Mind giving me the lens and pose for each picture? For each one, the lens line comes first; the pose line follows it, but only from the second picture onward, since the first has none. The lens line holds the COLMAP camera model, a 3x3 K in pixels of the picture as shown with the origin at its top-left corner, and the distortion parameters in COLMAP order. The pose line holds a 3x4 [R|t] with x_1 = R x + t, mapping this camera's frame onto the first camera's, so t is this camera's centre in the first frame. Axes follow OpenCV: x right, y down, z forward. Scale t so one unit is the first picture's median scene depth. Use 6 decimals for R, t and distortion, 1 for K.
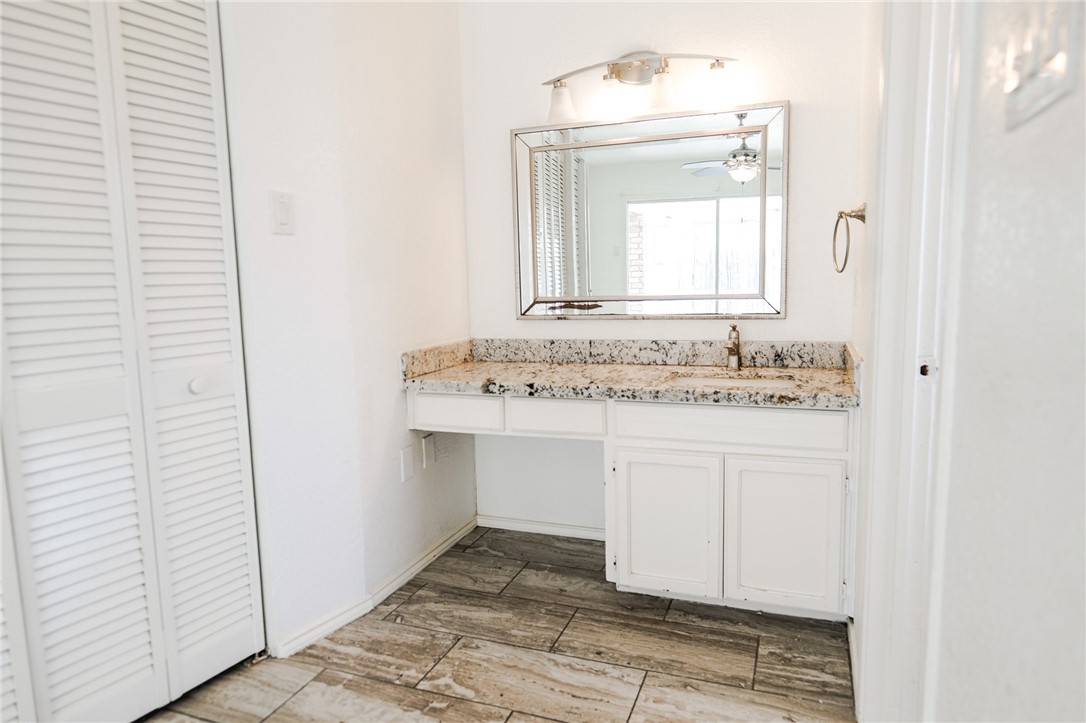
lens RADIAL K [[676.9, 0, 541.4], [0, 676.9, 360.1], [0, 0, 1]] dist [0.000789, -0.003103]
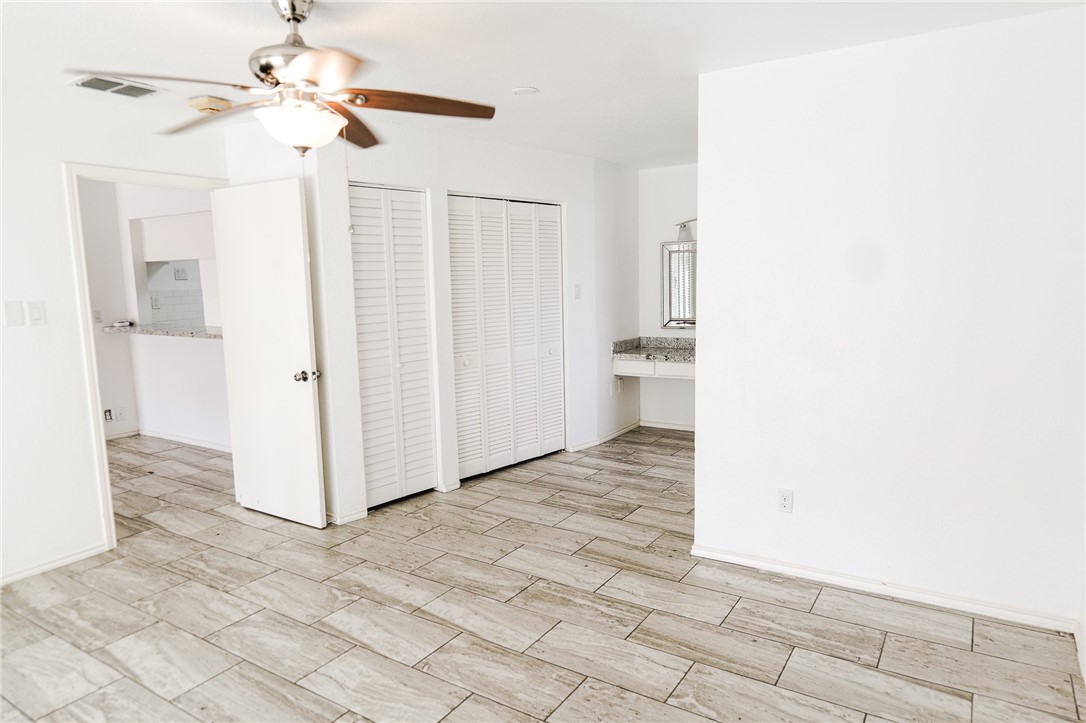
lens RADIAL K [[676.9, 0, 545.7], [0, 676.9, 360.3], [0, 0, 1]] dist [0.000789, -0.003103]
pose [[0.978699, 0.026111, -0.203635, 0.051939], [-0.024961, 0.999655, 0.008213, 0.038337], [0.203780, -0.002955, 0.979012, -1.365391]]
